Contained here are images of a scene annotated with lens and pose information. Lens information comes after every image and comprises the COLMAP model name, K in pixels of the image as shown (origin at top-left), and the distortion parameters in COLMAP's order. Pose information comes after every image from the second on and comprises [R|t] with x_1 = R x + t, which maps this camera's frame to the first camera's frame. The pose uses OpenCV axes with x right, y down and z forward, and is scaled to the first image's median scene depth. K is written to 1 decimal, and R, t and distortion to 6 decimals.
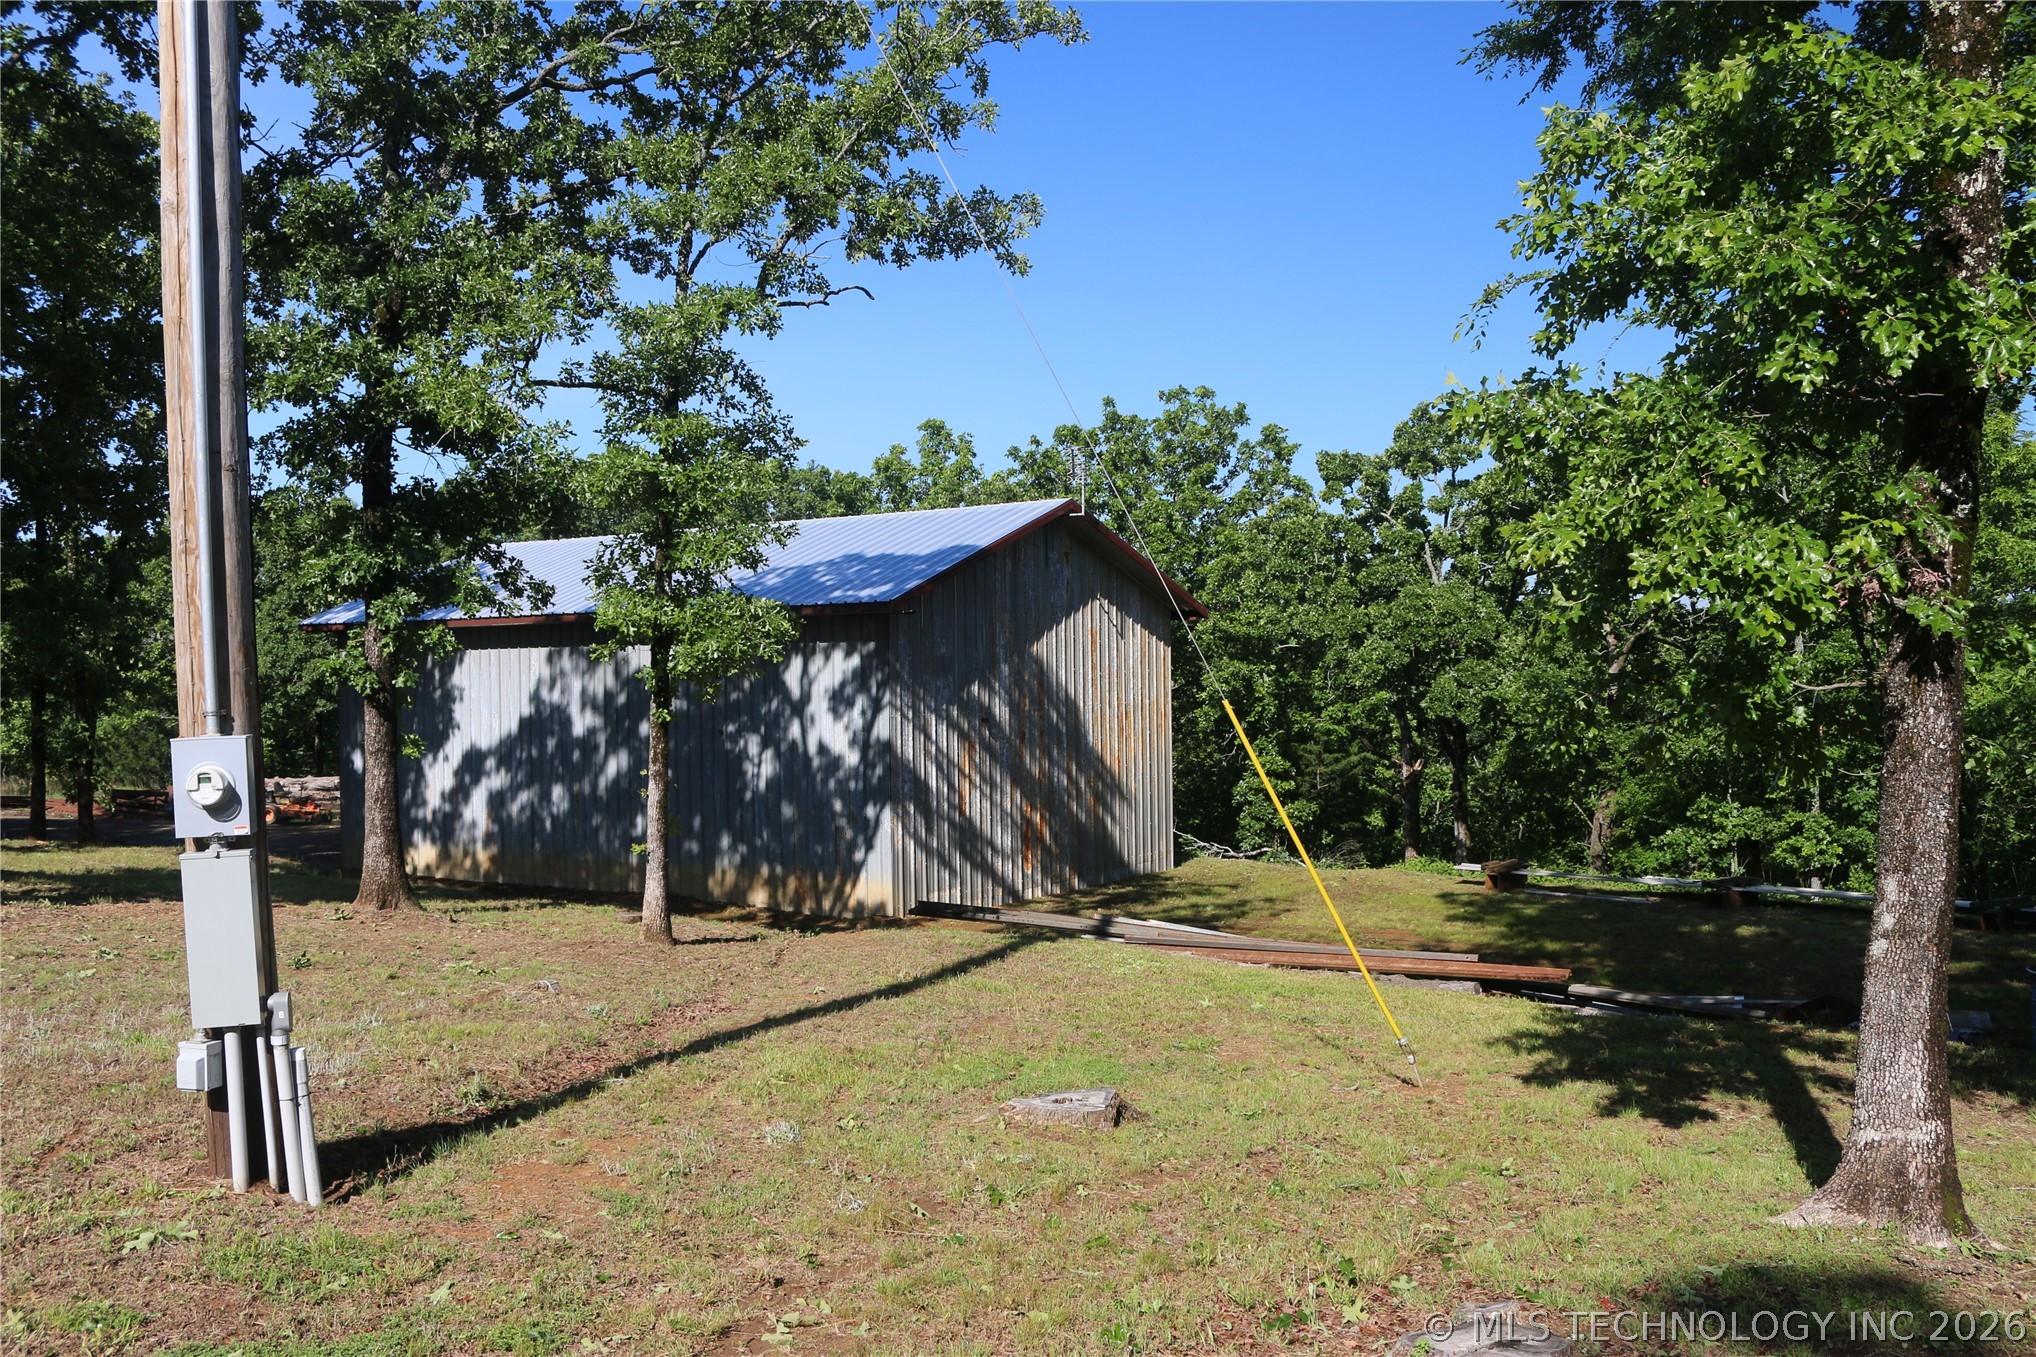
lens RADIAL K [[1689.2, 0, 1017.7], [0, 1689.2, 684.6], [0, 0, 1]] dist [-0.156988, 0.140295]
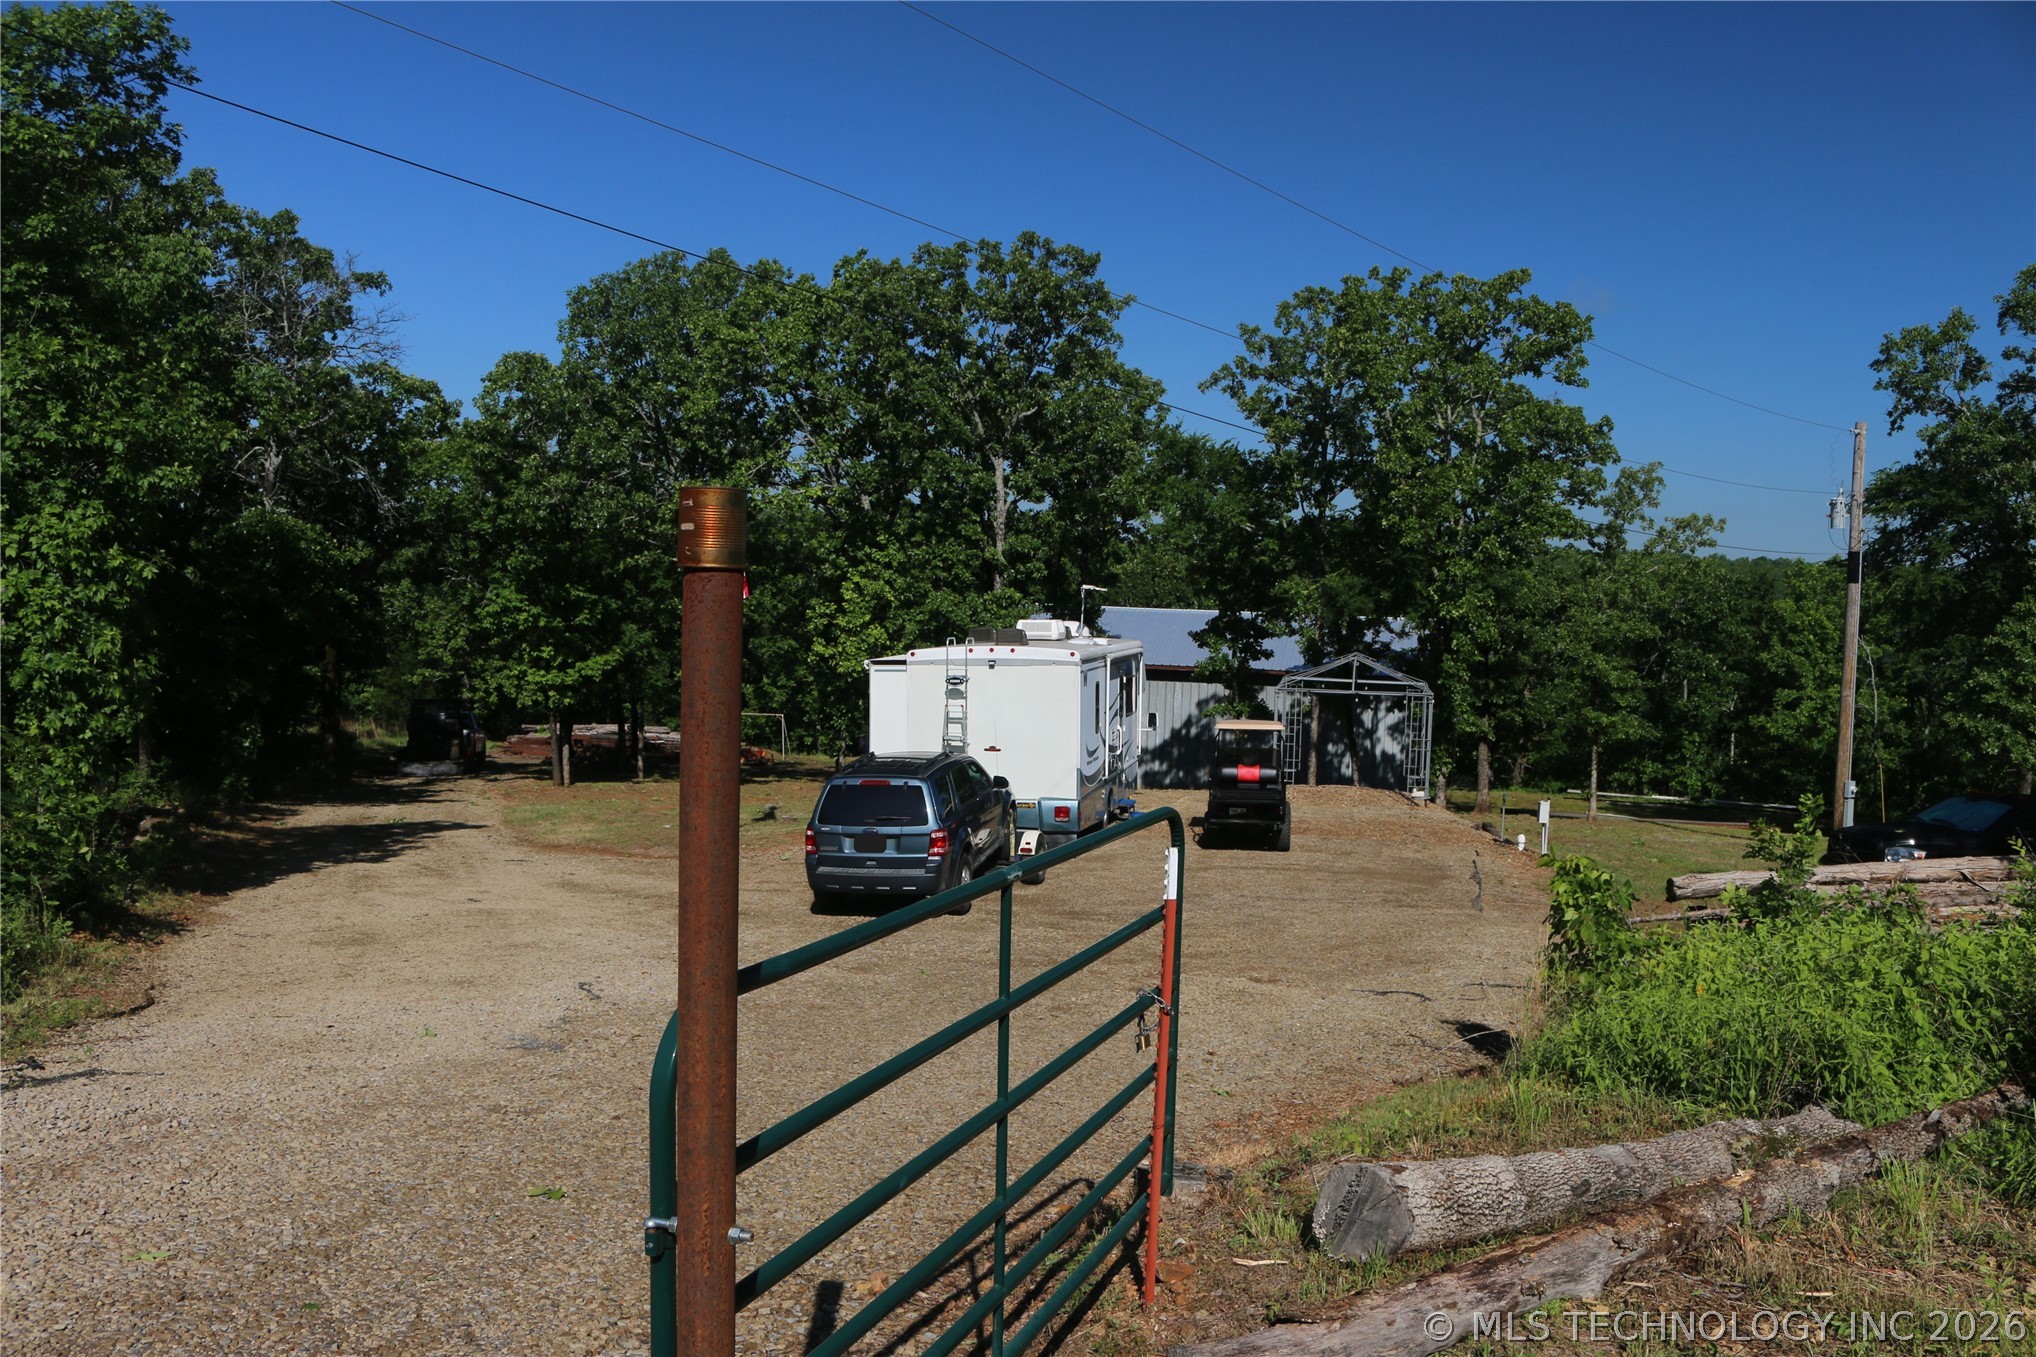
lens RADIAL K [[1689.2, 0, 1017.7], [0, 1689.2, 684.6], [0, 0, 1]] dist [-0.156988, 0.140295]
pose [[0.917943, -0.004756, 0.396684, -1.362716], [-0.025138, 0.997221, 0.070126, -0.183122], [-0.395915, -0.074344, 0.915273, -0.745692]]
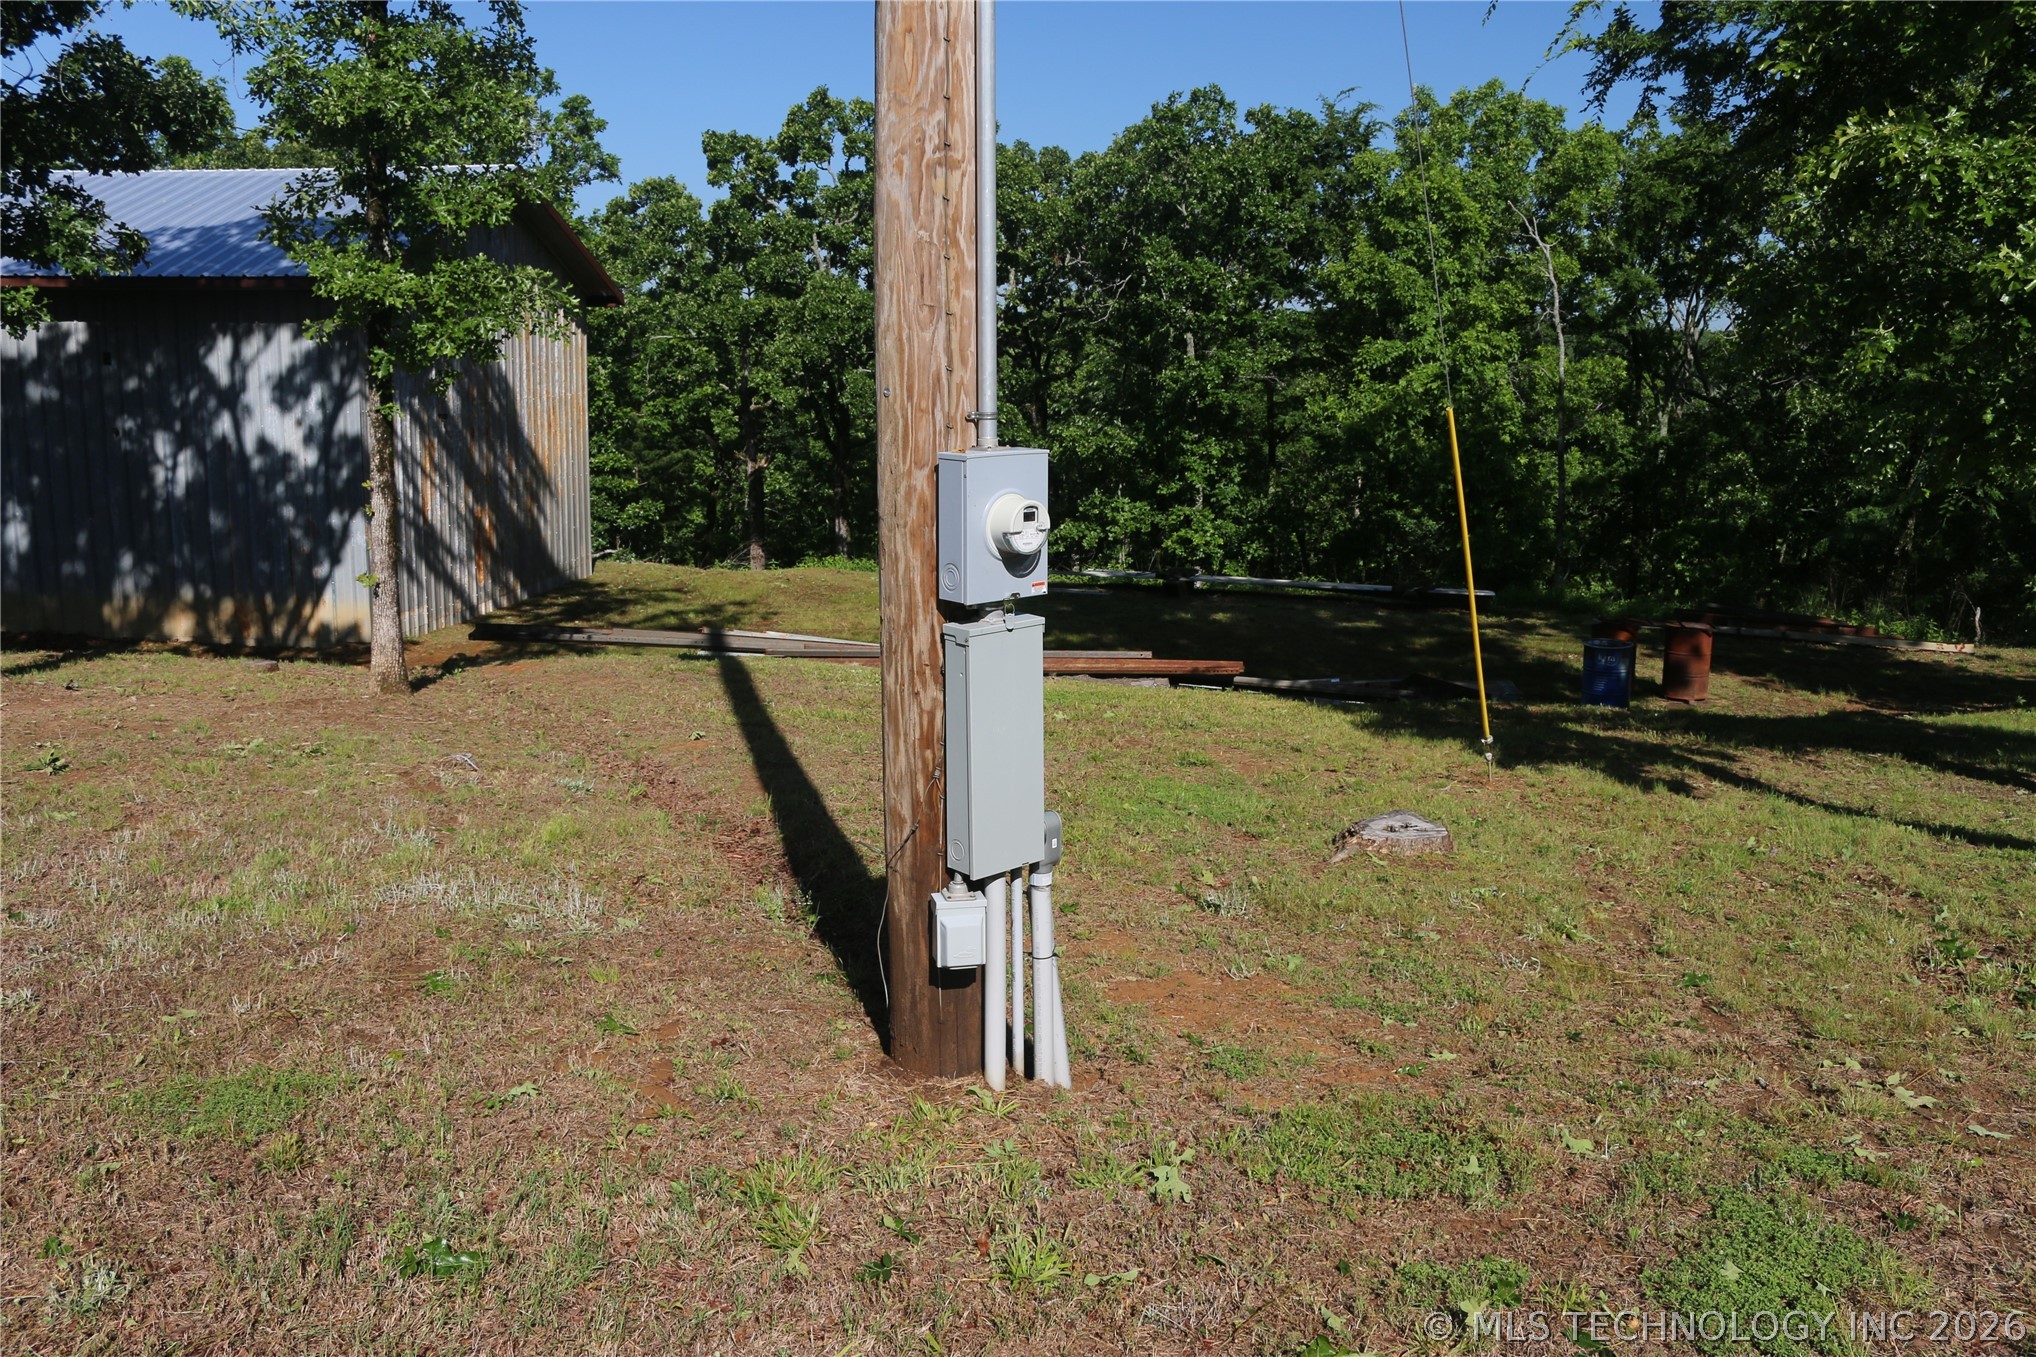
lens RADIAL K [[1689.2, 0, 1017.7], [0, 1689.2, 684.6], [0, 0, 1]] dist [-0.156988, 0.140295]
pose [[0.871528, -0.064404, 0.486098, -0.191064], [-0.023886, 0.984584, 0.173276, 0.003666], [-0.489764, -0.162626, 0.856553, 0.089579]]
